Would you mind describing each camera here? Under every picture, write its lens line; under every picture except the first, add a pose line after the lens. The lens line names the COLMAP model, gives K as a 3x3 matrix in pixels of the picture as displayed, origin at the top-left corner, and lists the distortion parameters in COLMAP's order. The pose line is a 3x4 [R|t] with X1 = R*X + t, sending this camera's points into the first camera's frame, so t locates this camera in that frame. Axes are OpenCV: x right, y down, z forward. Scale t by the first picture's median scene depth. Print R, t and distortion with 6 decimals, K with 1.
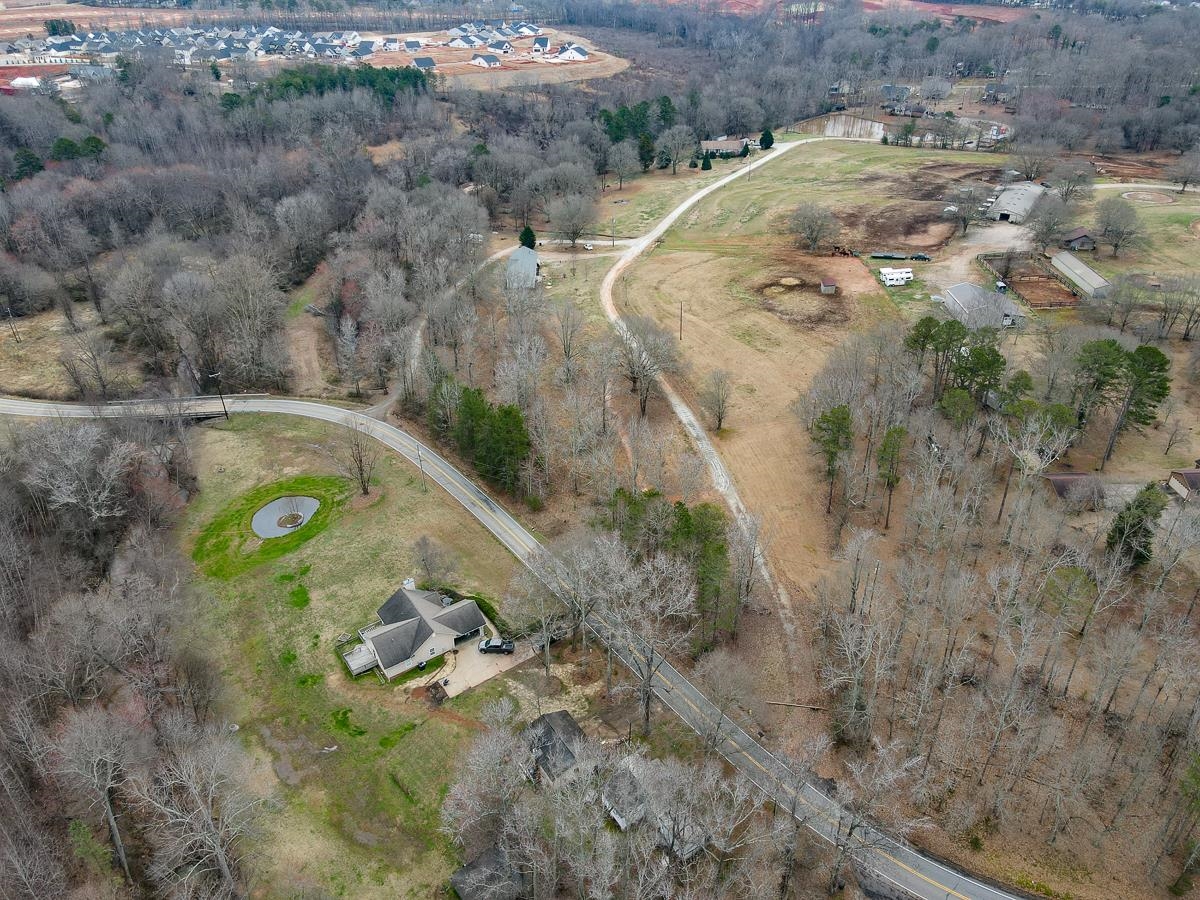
lens RADIAL K [[875.5, 0, 598.2], [0, 875.5, 449.3], [0, 0, 1]] dist [0.018052, 0.005250]
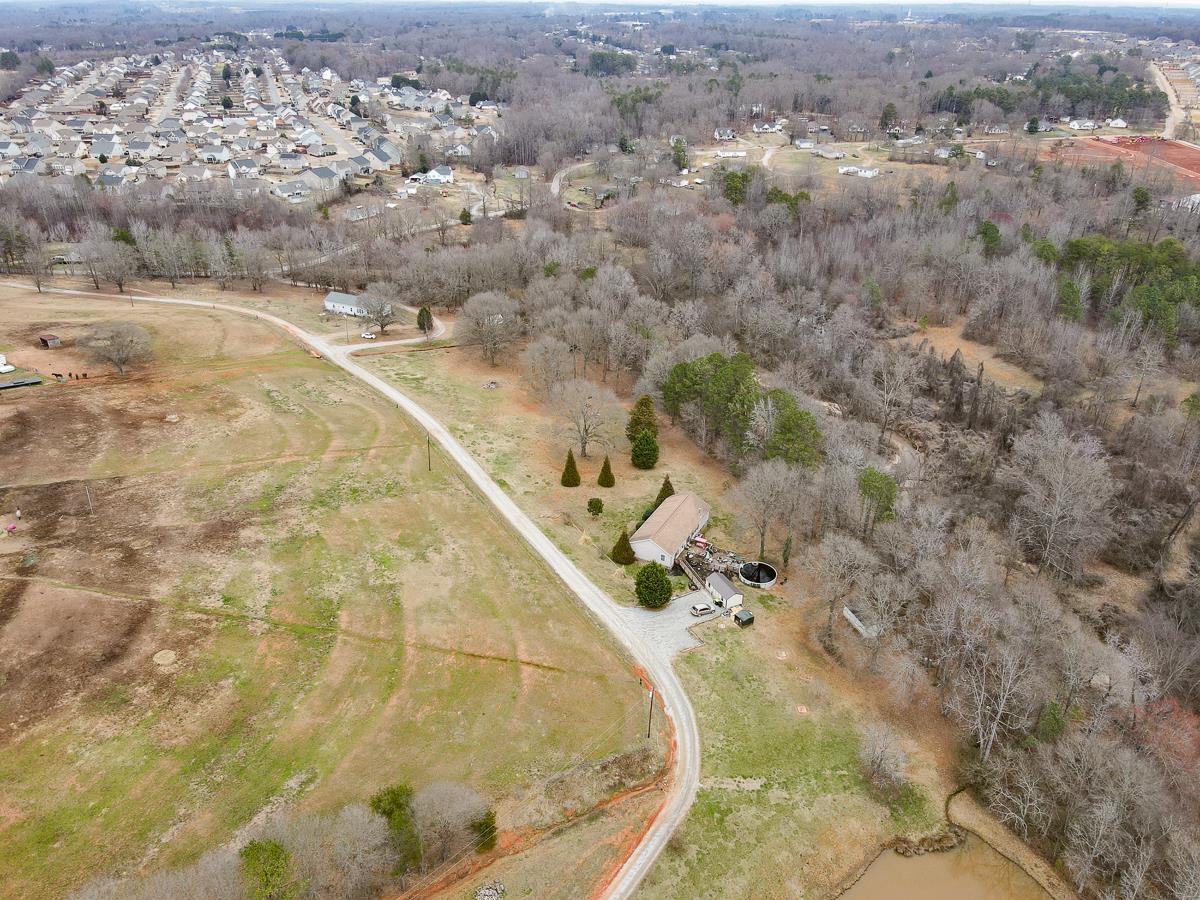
lens RADIAL K [[870.3, 0, 597.3], [0, 870.3, 460.0], [0, 0, 1]] dist [0.003738, 0.030342]
pose [[-0.481063, 0.409296, -0.775278, 0.719427], [-0.465457, 0.630152, 0.621497, -0.925163], [0.742919, 0.659838, -0.112632, 1.493485]]
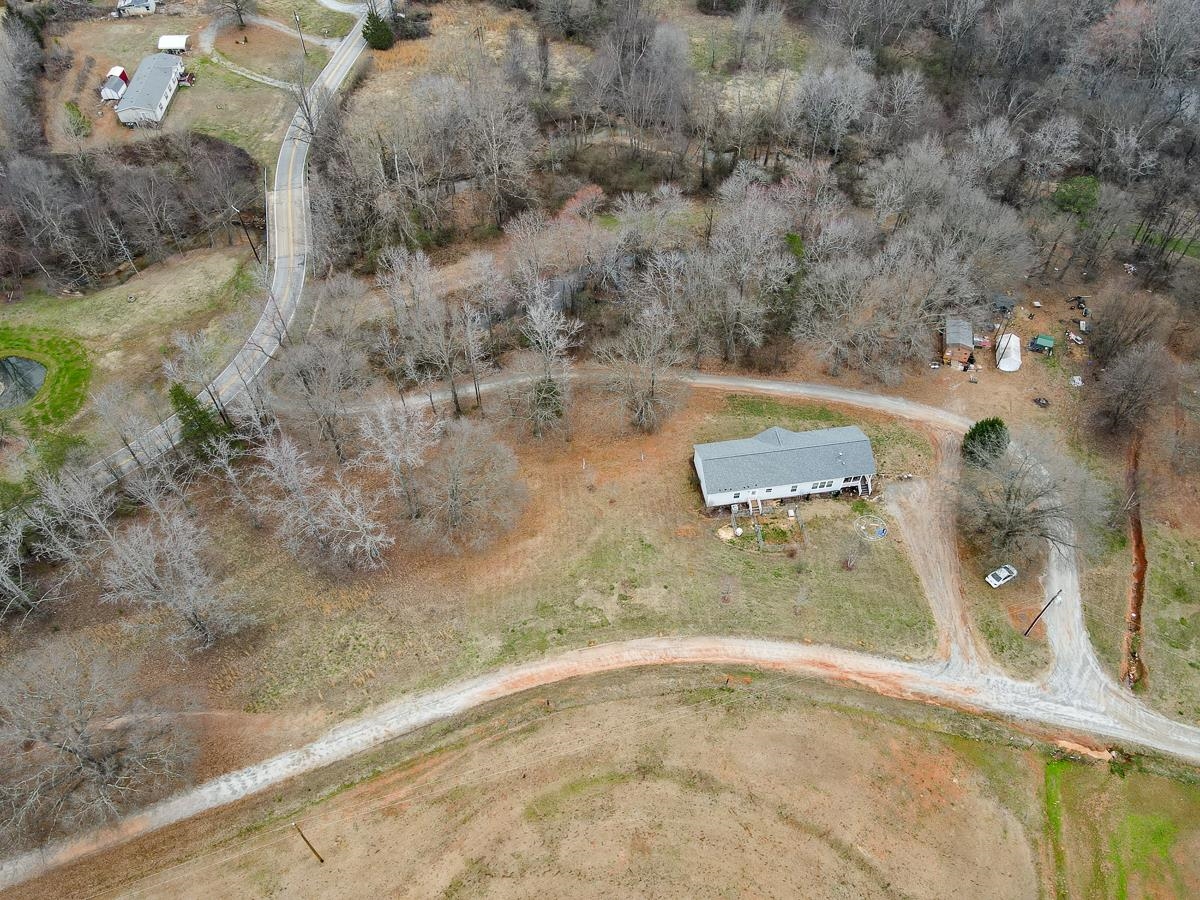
lens RADIAL K [[858.4, 0, 596.1], [0, 858.4, 469.7], [0, 0, 1]] dist [-0.012294, 0.078472]
pose [[0.123996, 0.783331, -0.609112, 0.168473], [-0.509790, 0.576933, 0.638171, -0.434549], [0.851316, 0.231388, 0.470872, 0.721322]]
